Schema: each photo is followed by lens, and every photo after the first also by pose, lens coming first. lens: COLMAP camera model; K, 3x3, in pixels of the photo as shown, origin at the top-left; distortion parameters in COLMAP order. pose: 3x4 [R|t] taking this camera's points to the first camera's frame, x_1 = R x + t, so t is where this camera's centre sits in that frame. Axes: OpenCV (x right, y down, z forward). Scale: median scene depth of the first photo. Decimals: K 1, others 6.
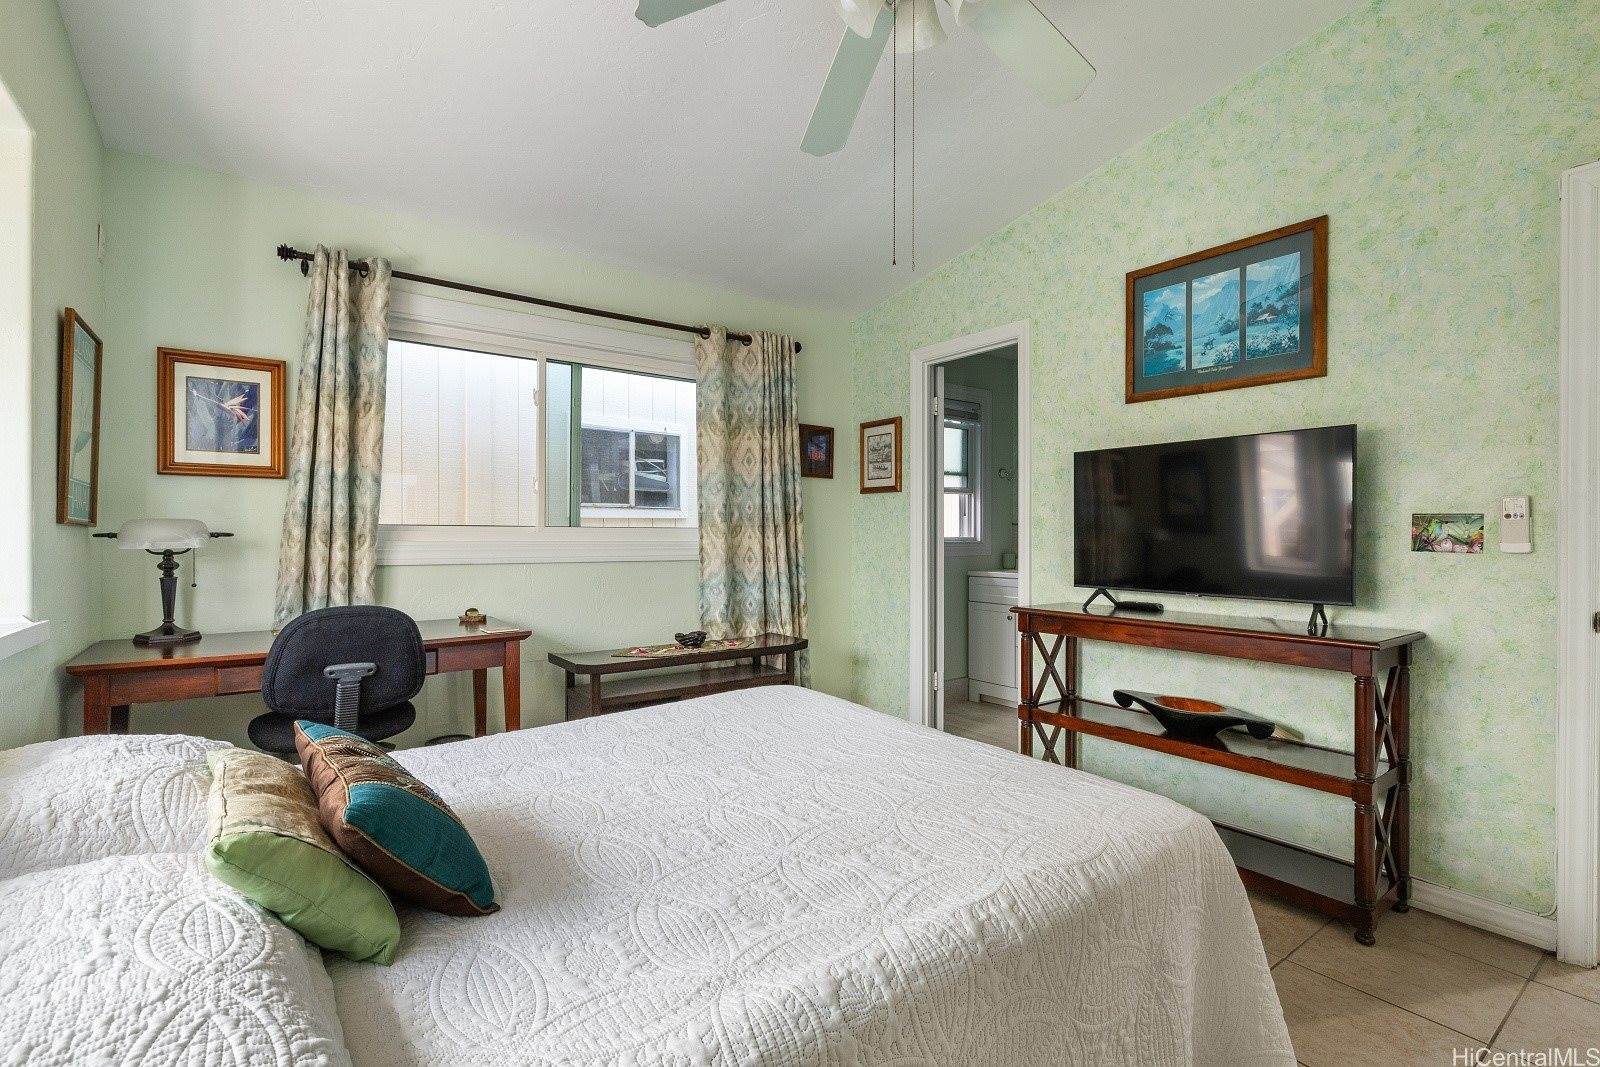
lens RADIAL K [[728.3, 0, 798.6], [0, 728.3, 531.9], [0, 0, 1]] dist [-0.000893, -0.001410]
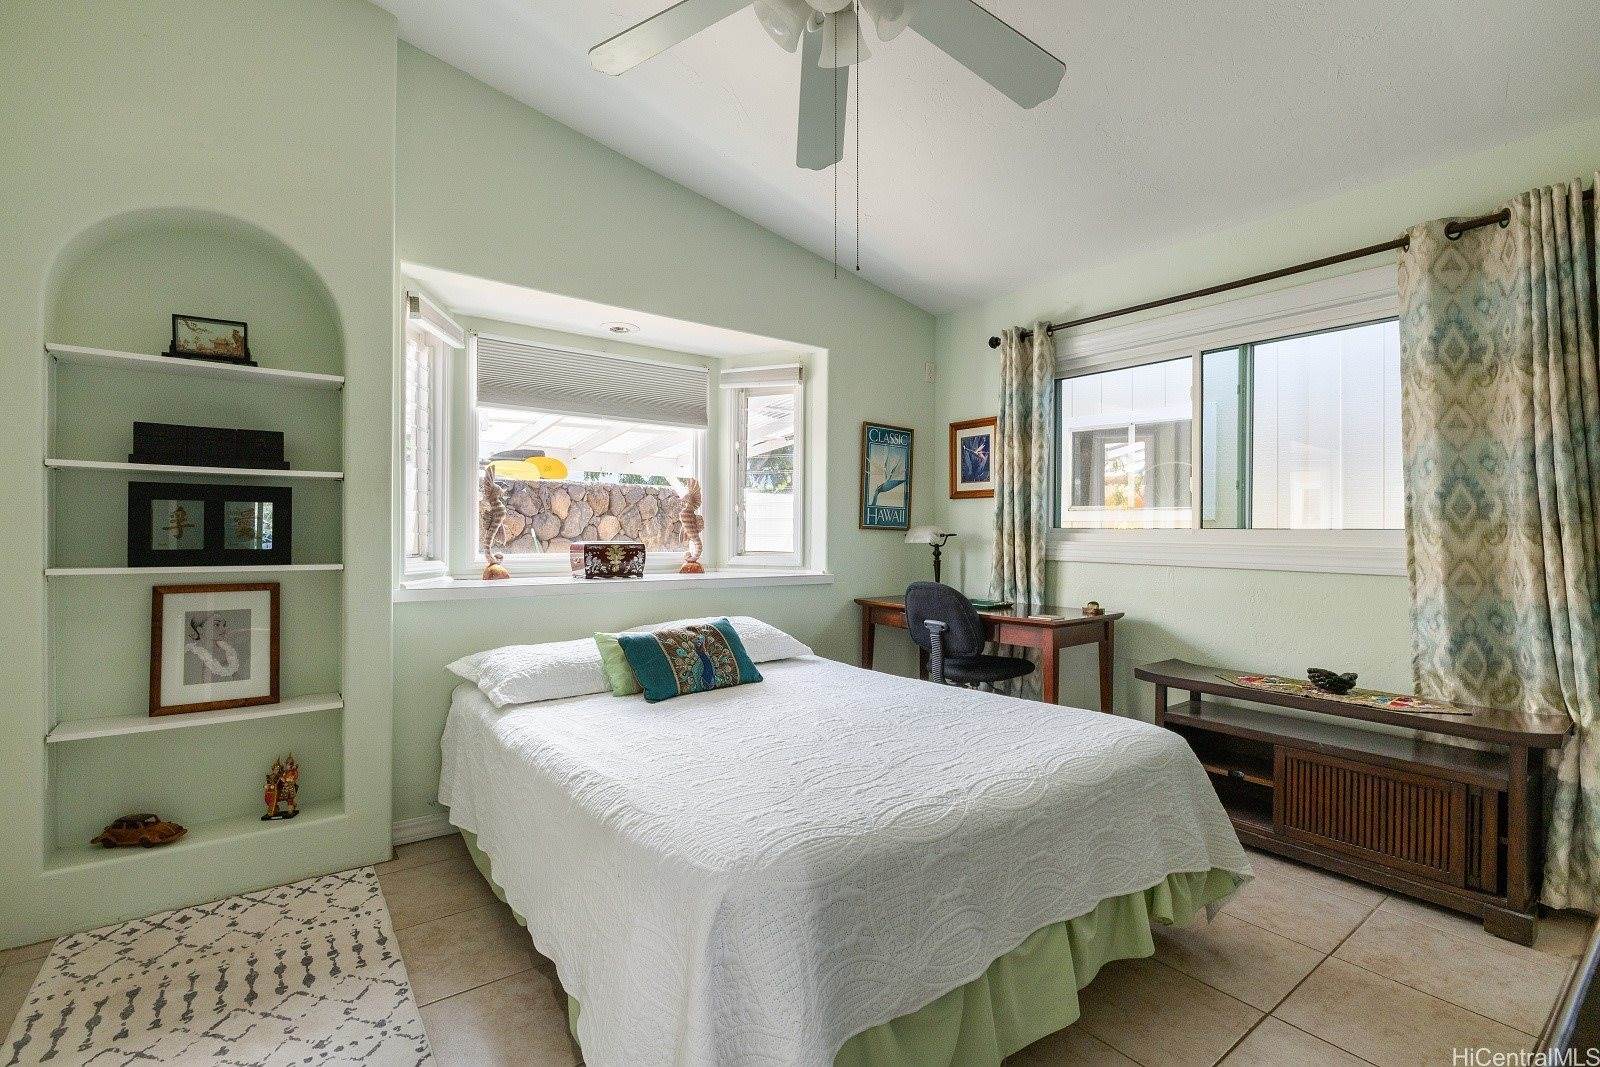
lens RADIAL K [[728.3, 0, 798.8], [0, 728.3, 532.7], [0, 0, 1]] dist [-0.000893, -0.001410]
pose [[0.010204, 0.004757, -0.999937, 0.546171], [0.001800, 0.999987, 0.004776, -0.006523], [0.999946, -0.001849, 0.010196, 0.424836]]
